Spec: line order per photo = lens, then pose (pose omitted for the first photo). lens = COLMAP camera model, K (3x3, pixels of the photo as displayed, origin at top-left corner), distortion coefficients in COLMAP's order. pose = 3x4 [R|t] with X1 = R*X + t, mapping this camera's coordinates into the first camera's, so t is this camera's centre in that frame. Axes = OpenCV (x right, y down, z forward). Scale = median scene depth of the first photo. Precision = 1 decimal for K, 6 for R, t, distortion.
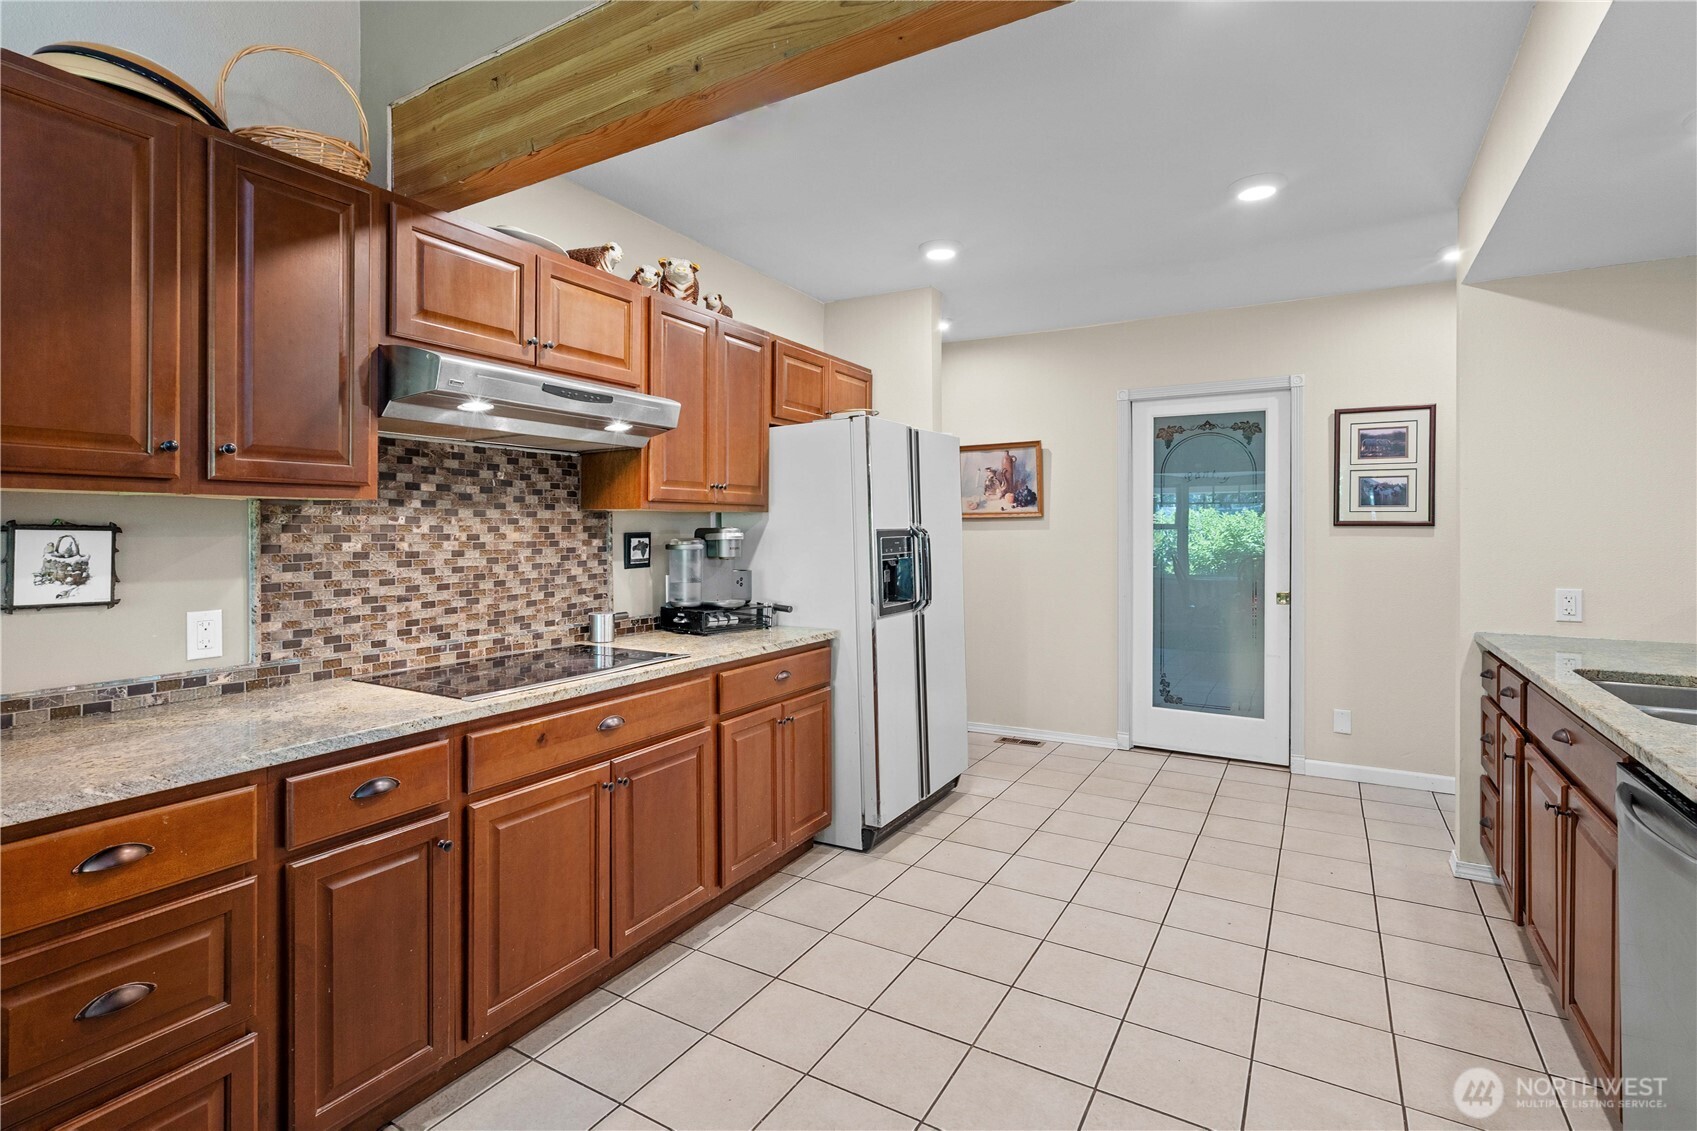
lens RADIAL K [[807.6, 0, 836.5], [0, 807.6, 534.4], [0, 0, 1]] dist [-0.001386, -0.000049]
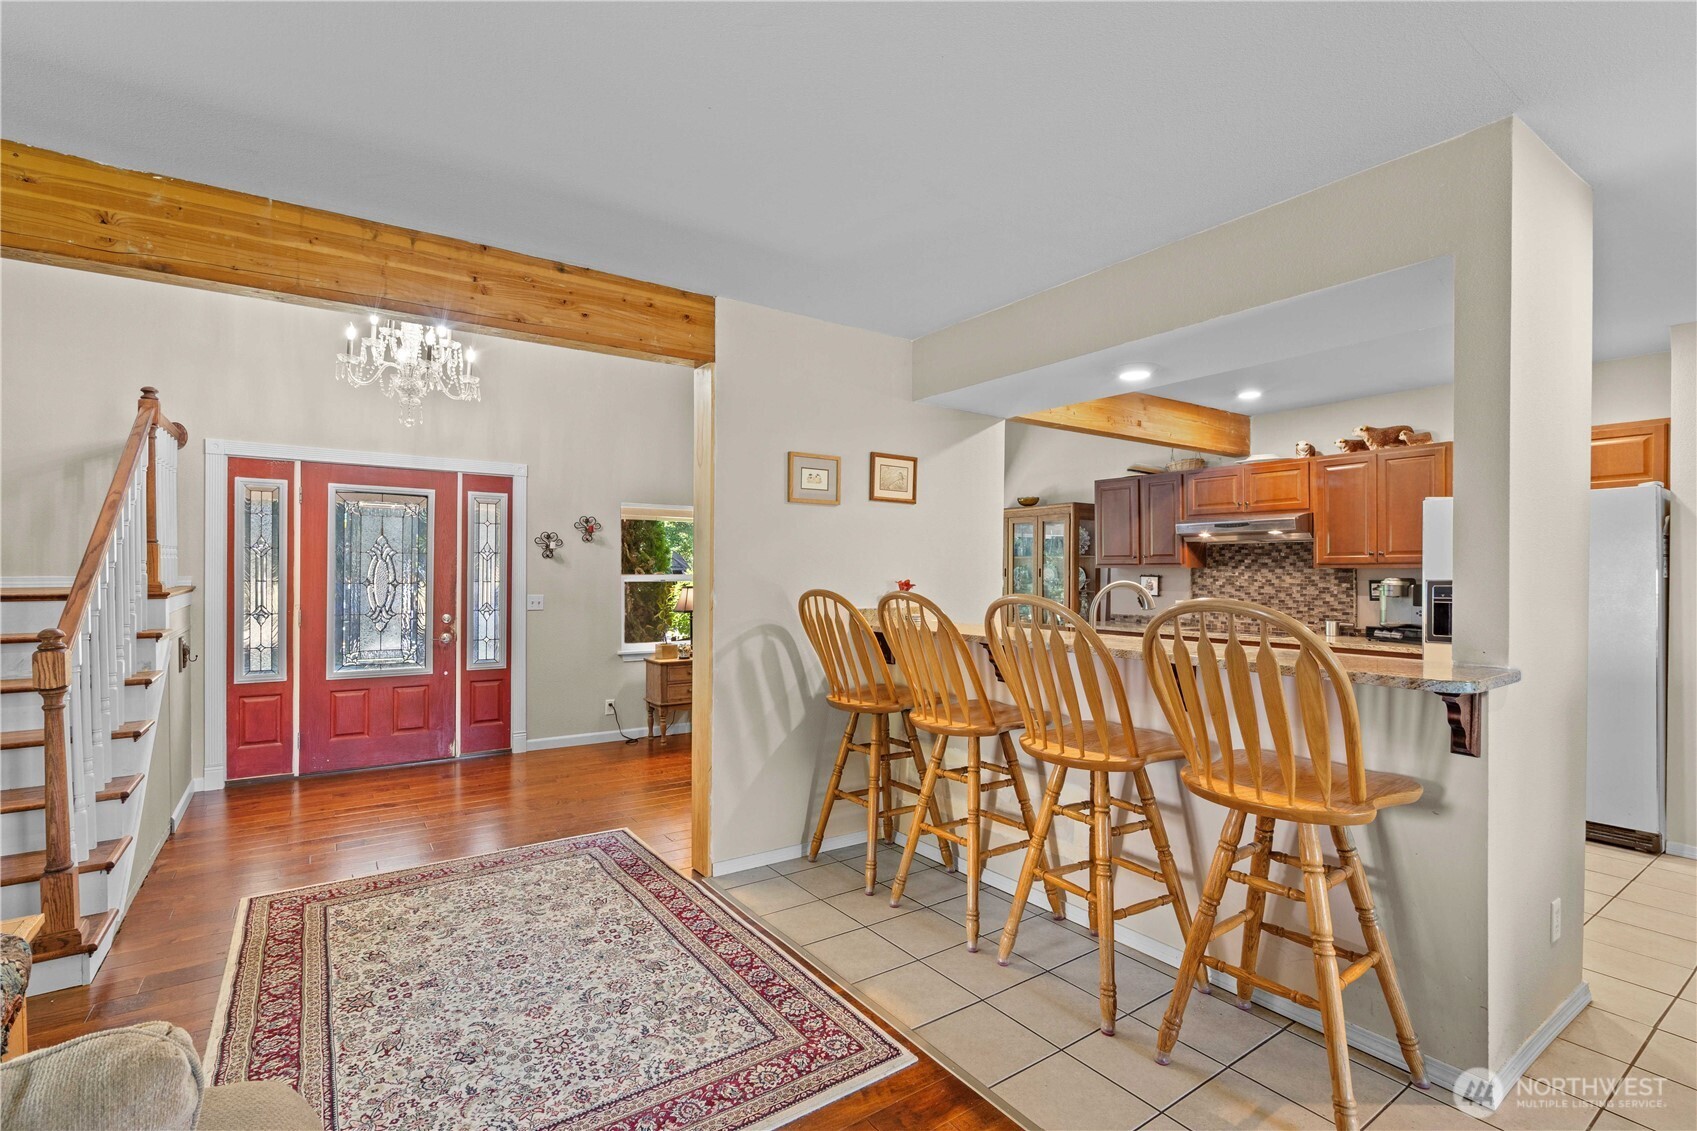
lens RADIAL K [[771.4, 0, 835.5], [0, 771.4, 561.0], [0, 0, 1]] dist [-0.002455, 0.000507]
pose [[-0.415088, -0.014812, -0.909661, 1.954353], [-0.008683, 0.999886, -0.012319, -0.014460], [0.909740, 0.002786, -0.415169, 0.705891]]
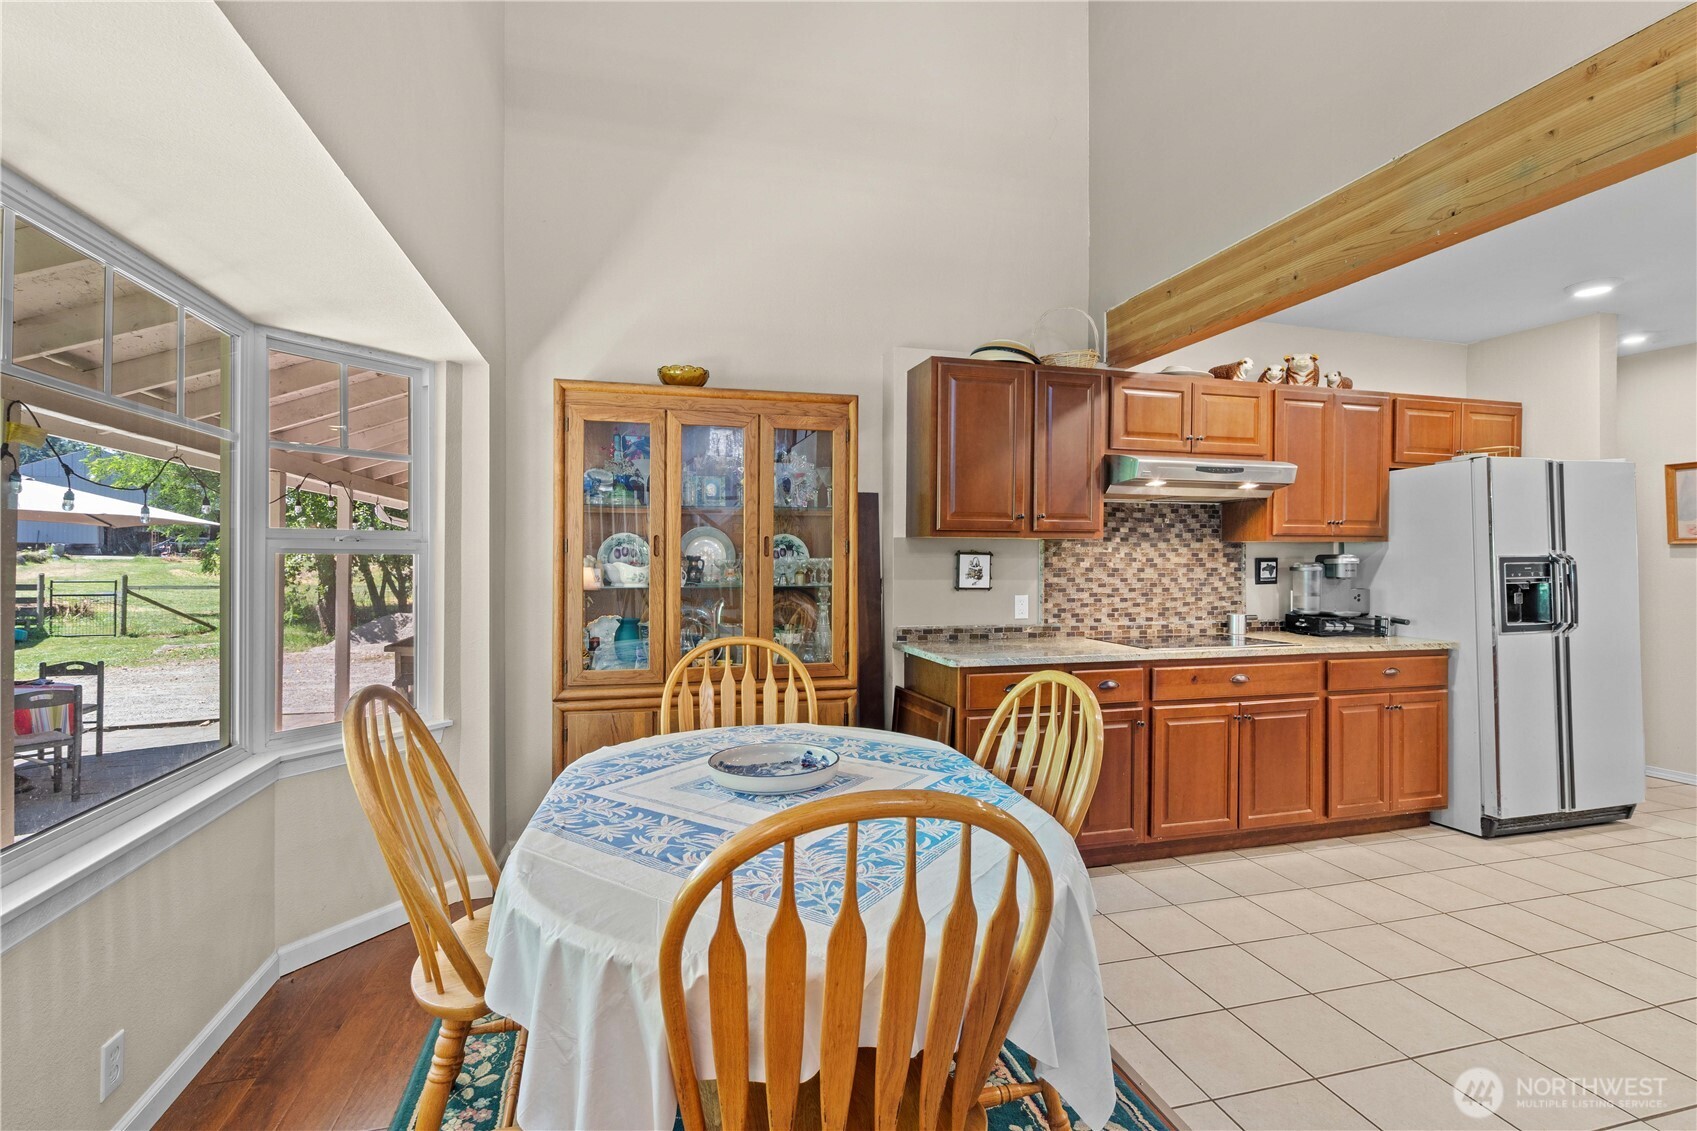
lens RADIAL K [[771.4, 0, 835.5], [0, 771.4, 561.0], [0, 0, 1]] dist [-0.002455, 0.000507]
pose [[0.712958, 0.006542, -0.701176, 0.163222], [-0.006930, 0.999973, 0.002284, 0.005646], [0.701172, 0.003231, 0.712985, -0.482503]]
